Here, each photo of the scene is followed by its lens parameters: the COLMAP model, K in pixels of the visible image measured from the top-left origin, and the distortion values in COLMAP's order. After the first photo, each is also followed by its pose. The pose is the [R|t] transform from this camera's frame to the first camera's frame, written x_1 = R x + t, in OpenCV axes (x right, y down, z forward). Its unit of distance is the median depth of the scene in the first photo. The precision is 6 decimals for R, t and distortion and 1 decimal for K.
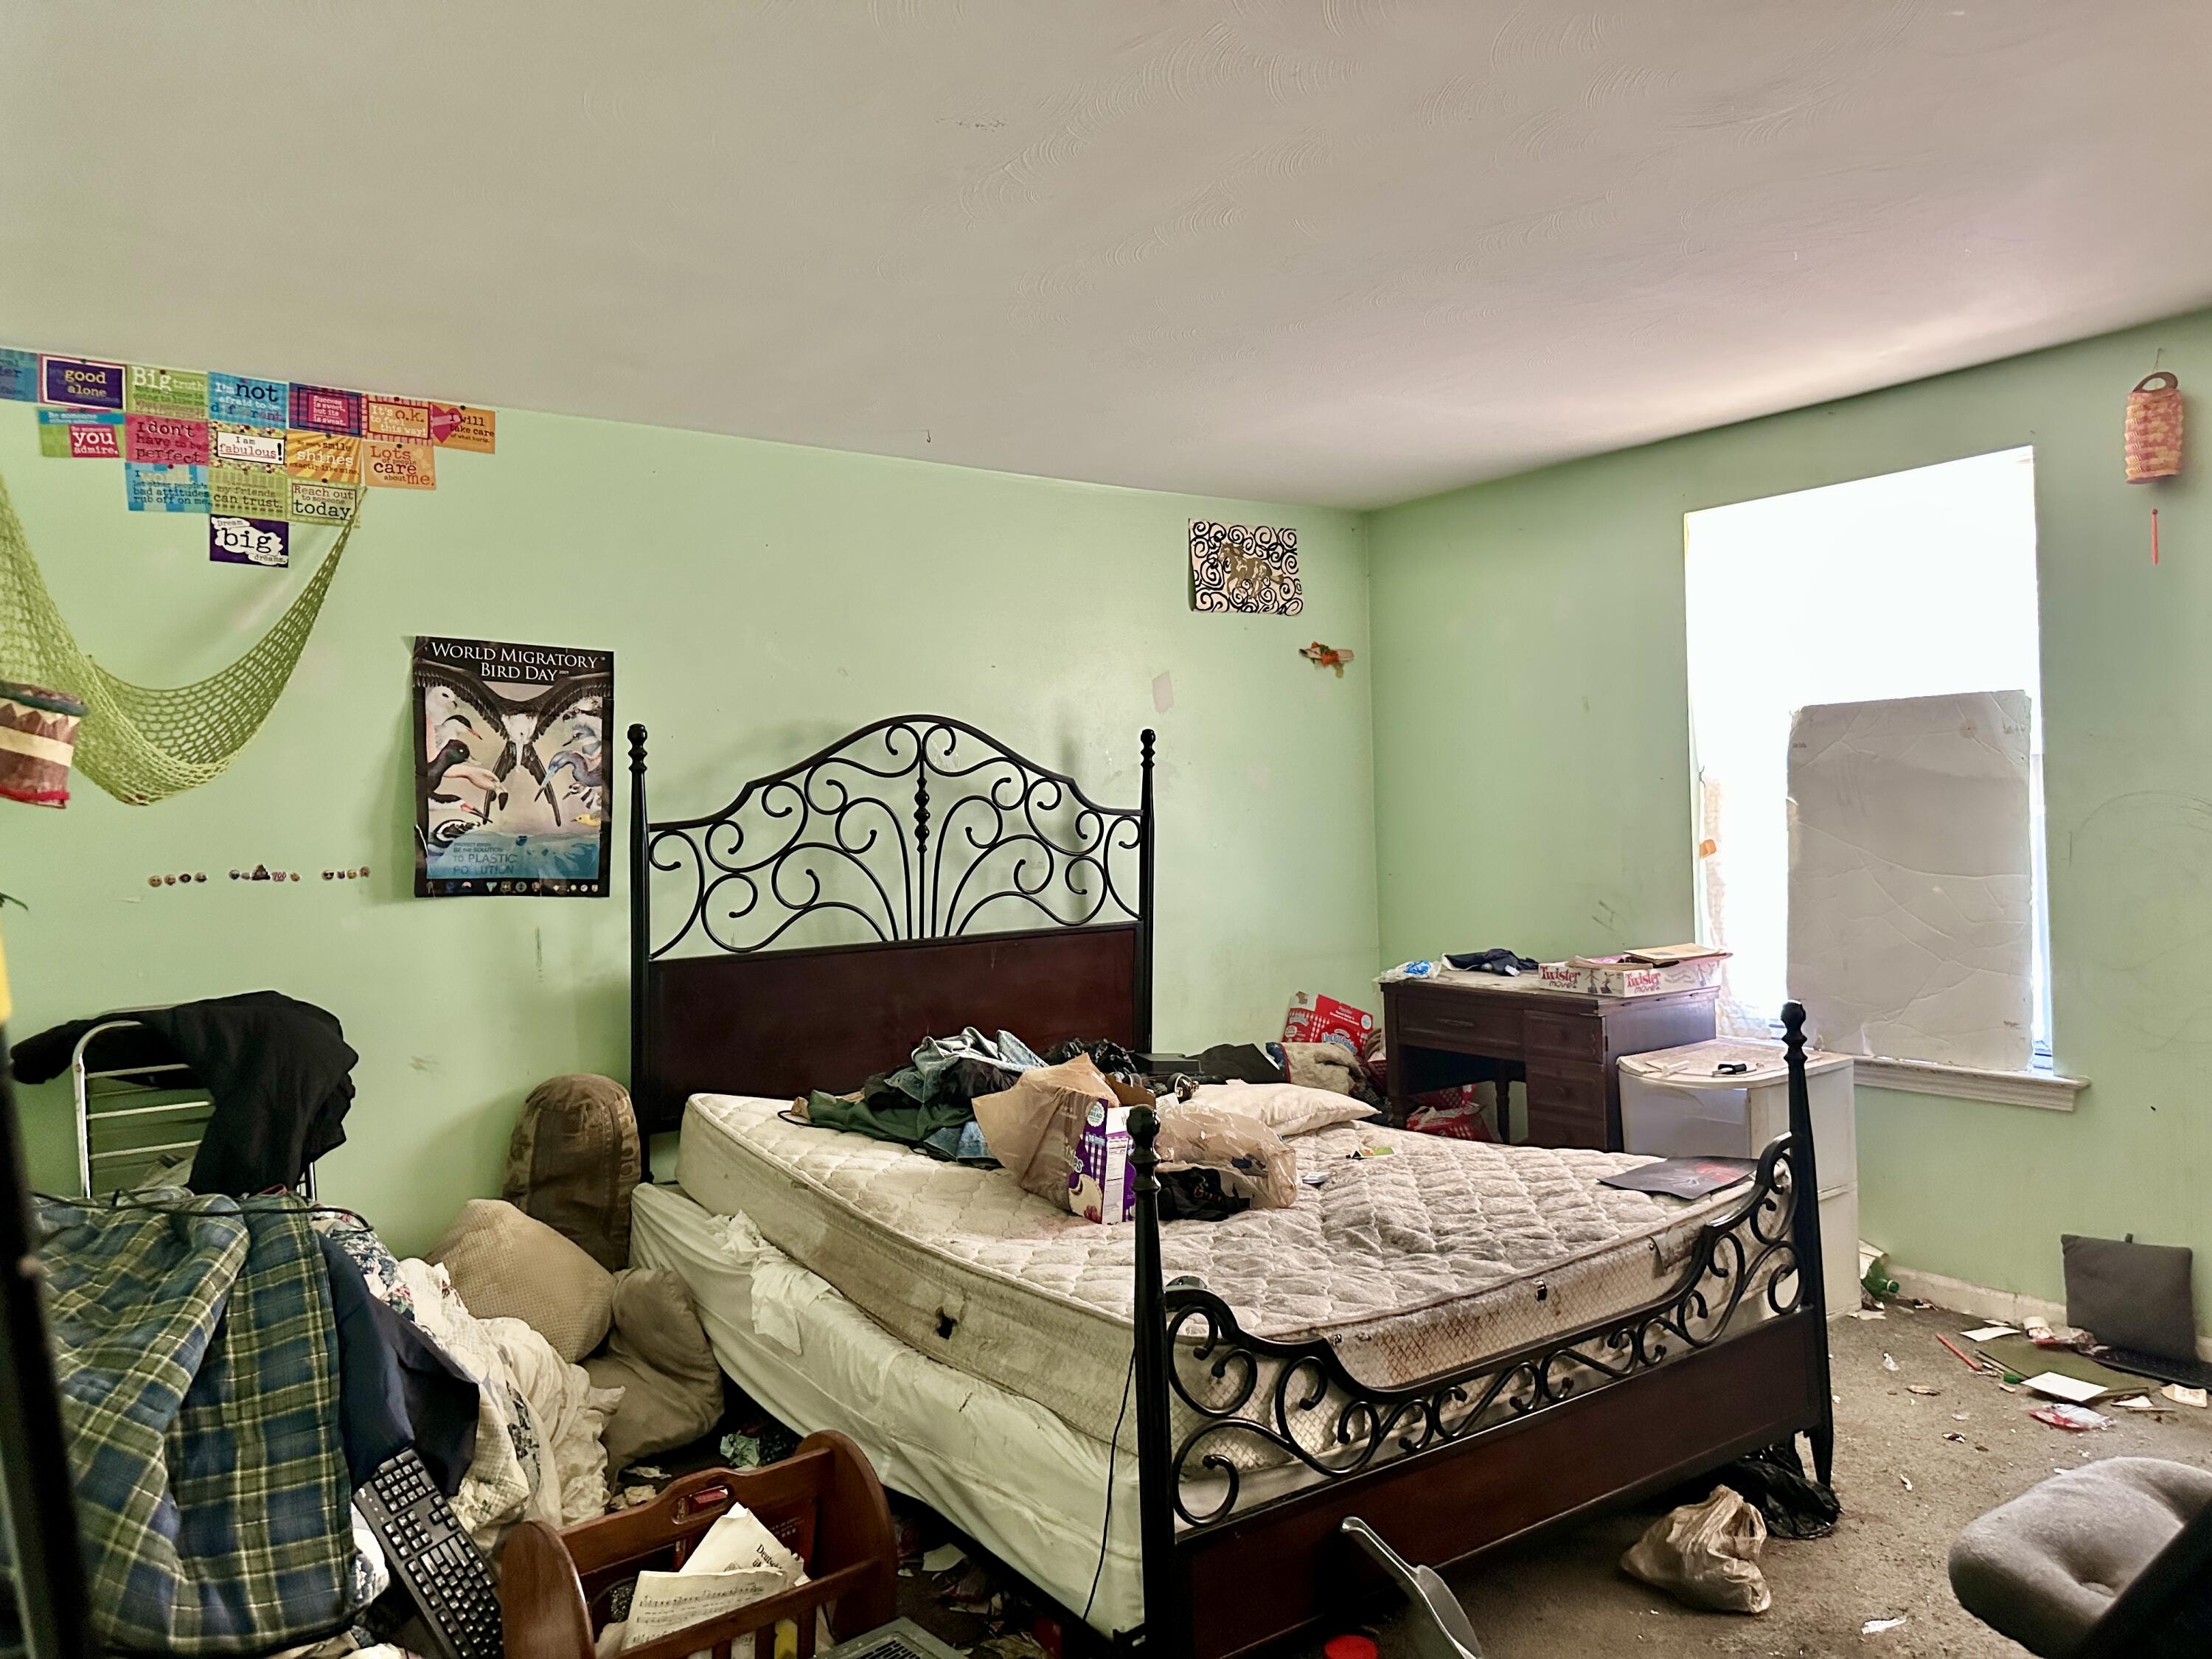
lens RADIAL K [[1572.1, 0, 1111.3], [0, 1572.1, 831.9], [0, 0, 1]] dist [0.021209, -0.014920]
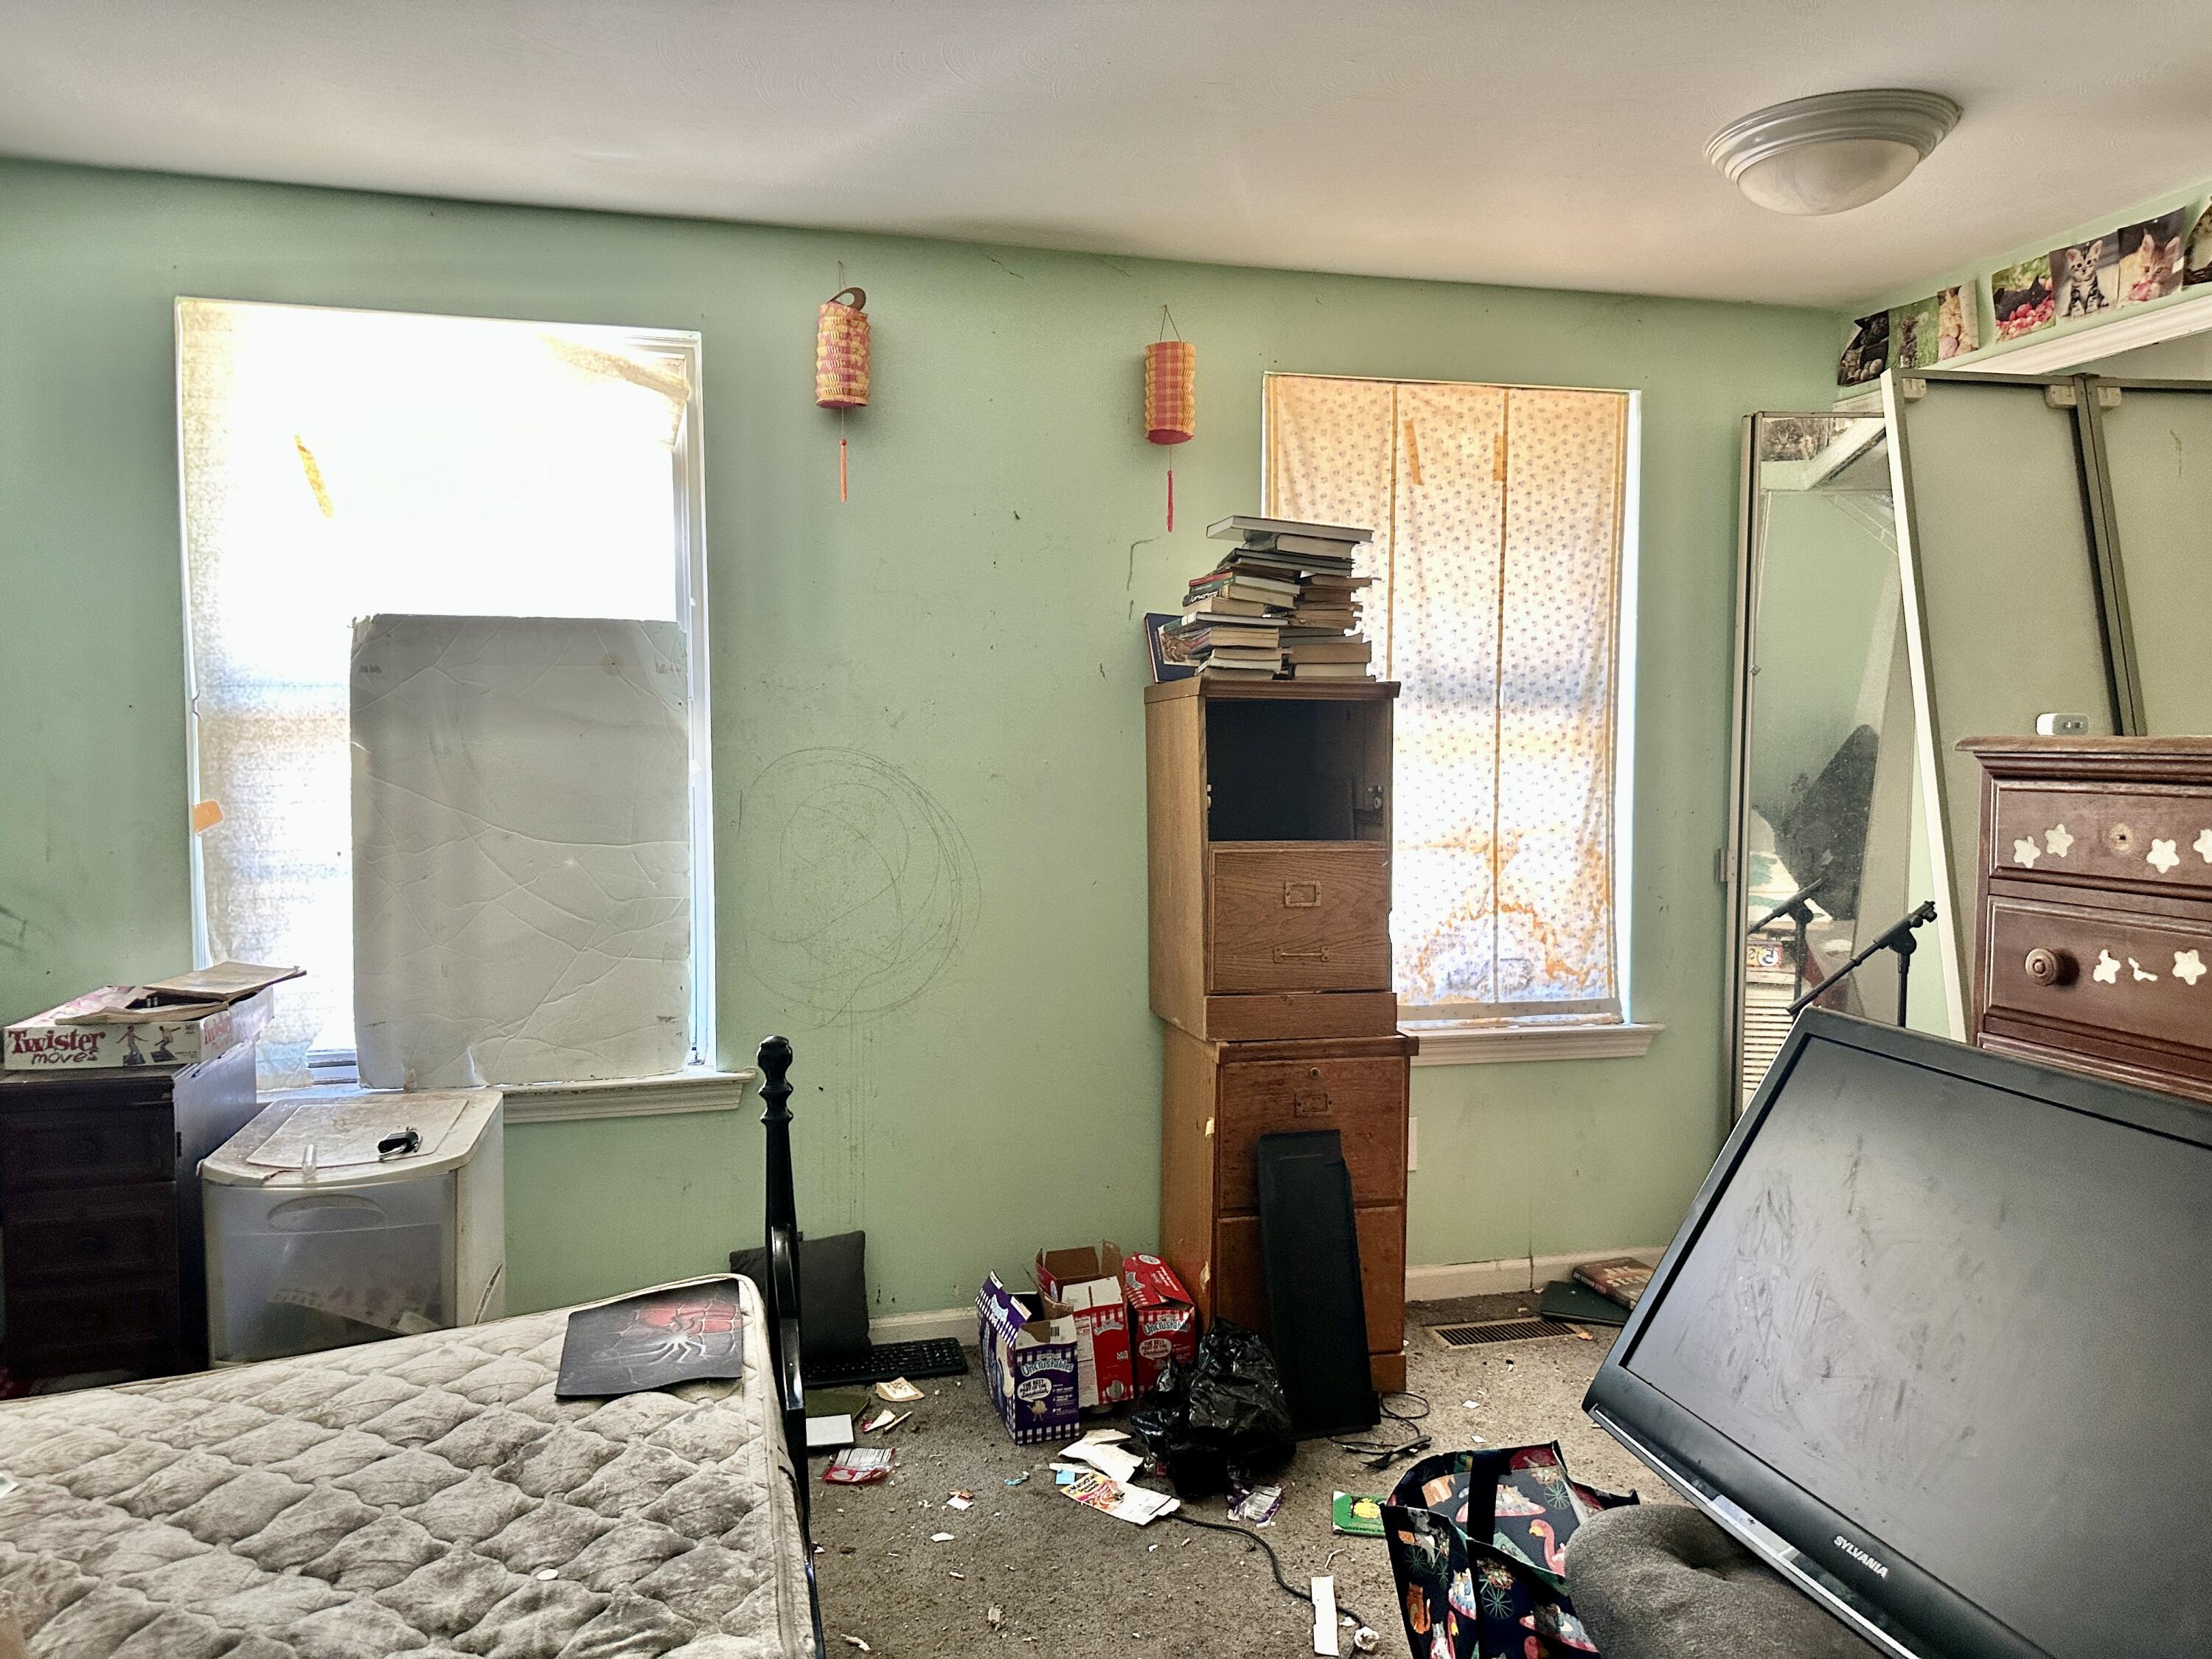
lens RADIAL K [[1572.1, 0, 1099.4], [0, 1572.1, 809.5], [0, 0, 1]] dist [0.021209, -0.014920]
pose [[0.349038, -0.014824, 0.936991, -0.134291], [-0.003413, 0.999848, 0.017090, -0.005032], [-0.937102, -0.009163, 0.348934, 0.502079]]
